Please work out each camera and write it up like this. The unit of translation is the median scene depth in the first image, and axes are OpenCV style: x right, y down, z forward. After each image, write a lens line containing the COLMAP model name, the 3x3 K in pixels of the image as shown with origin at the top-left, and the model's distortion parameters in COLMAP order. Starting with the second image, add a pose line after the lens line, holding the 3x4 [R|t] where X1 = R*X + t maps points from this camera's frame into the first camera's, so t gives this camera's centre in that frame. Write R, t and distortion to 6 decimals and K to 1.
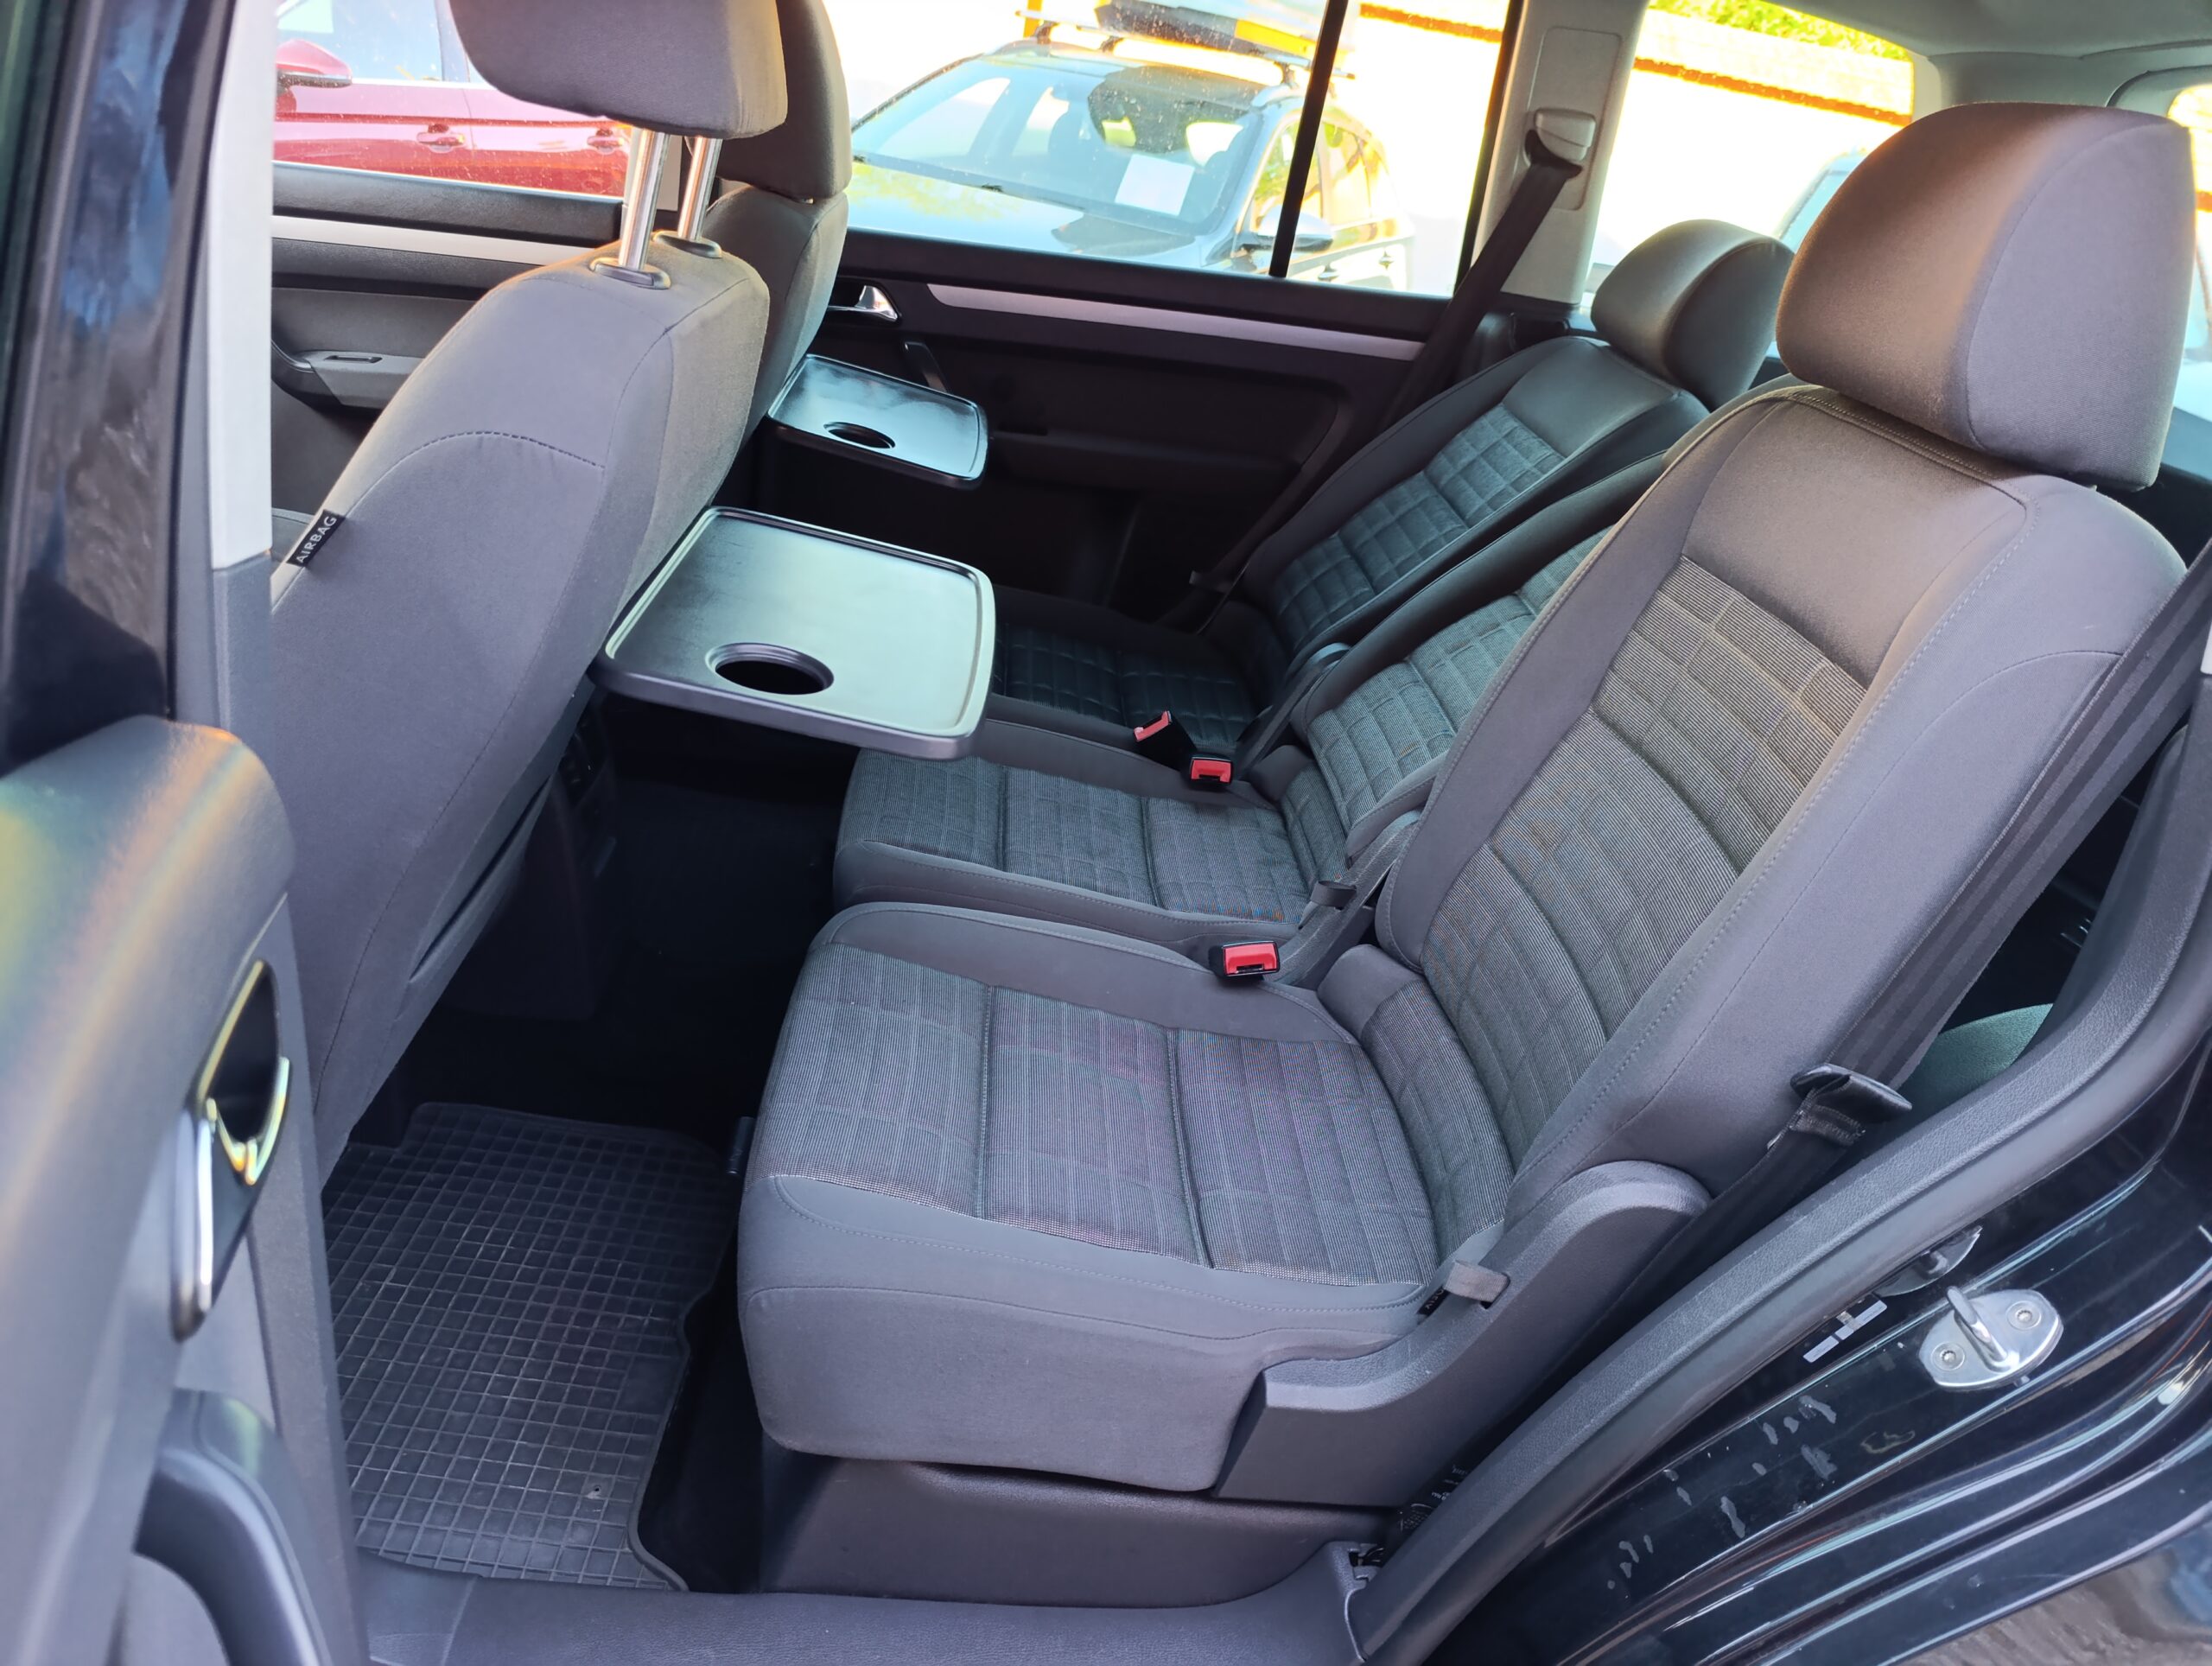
lens RADIAL K [[1512.9, 0, 1122.9], [0, 1512.9, 835.9], [0, 0, 1]] dist [0.058092, -0.125206]
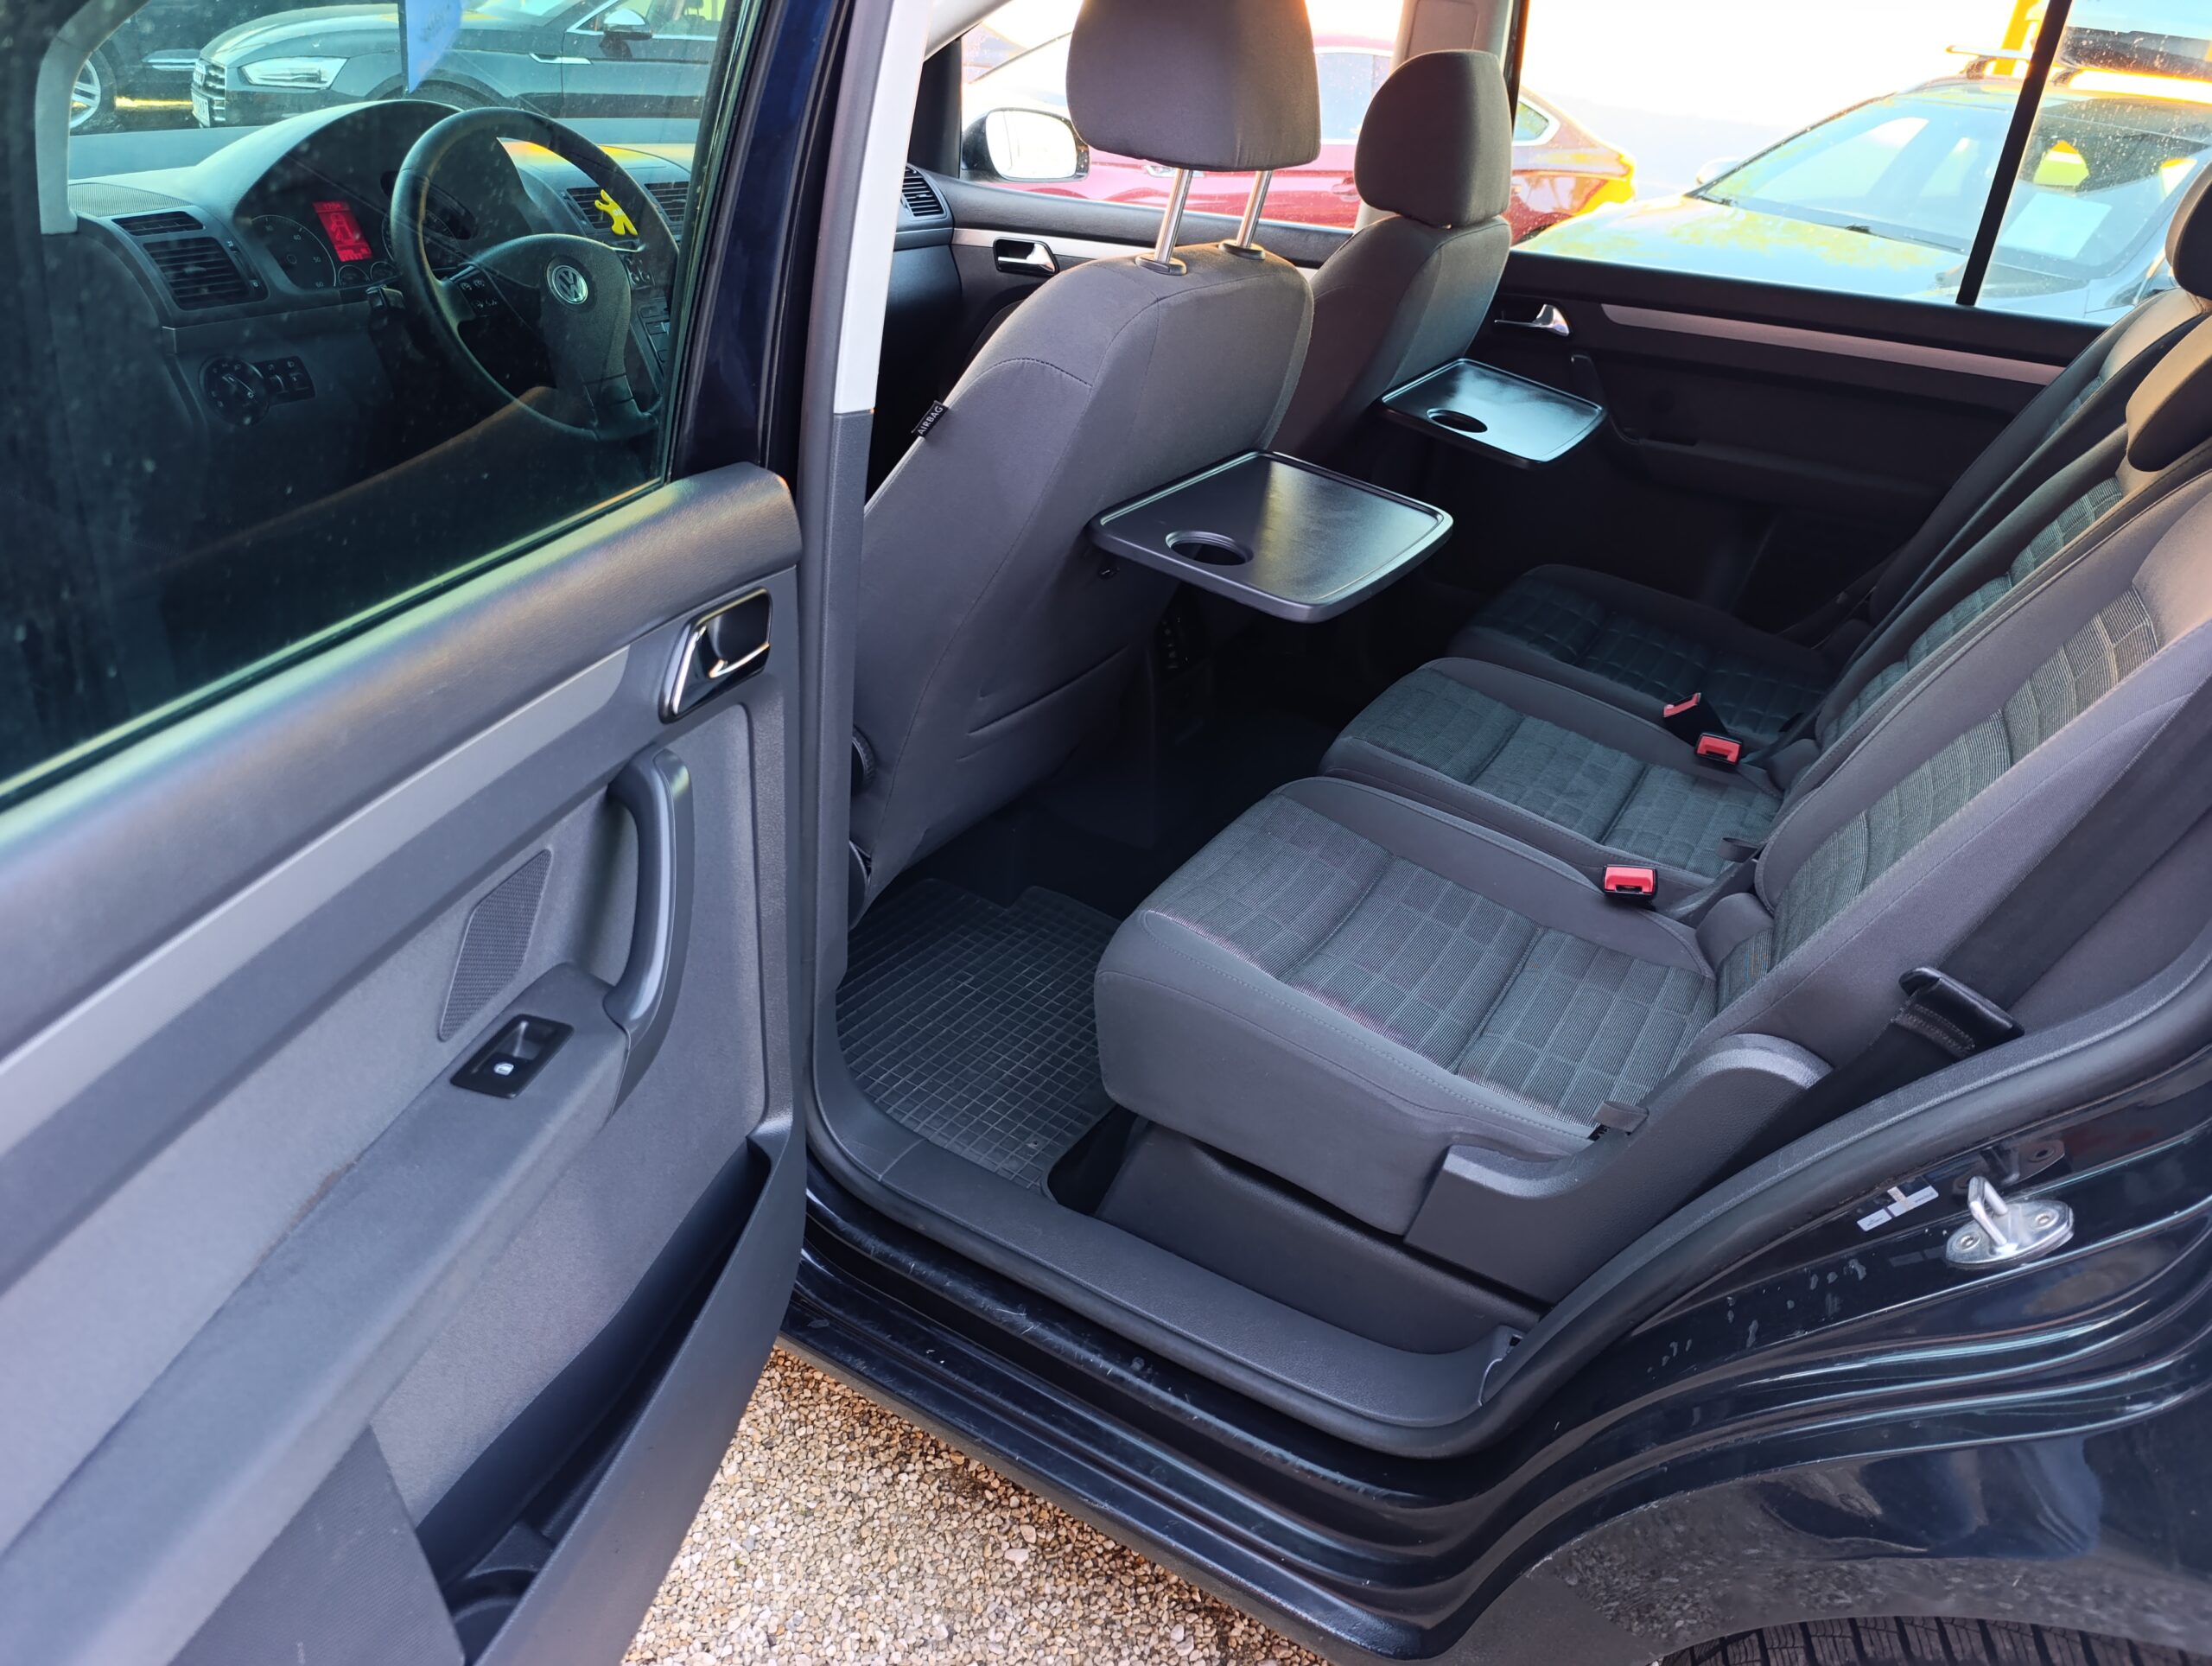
lens RADIAL K [[1532.7, 0, 1118.8], [0, 1532.7, 820.3], [0, 0, 1]] dist [-0.009672, -0.007348]
pose [[0.844922, 0.182243, -0.502887, 0.293014], [-0.201430, 0.979364, 0.016484, 0.084756], [0.495513, 0.087369, 0.864195, -0.152784]]
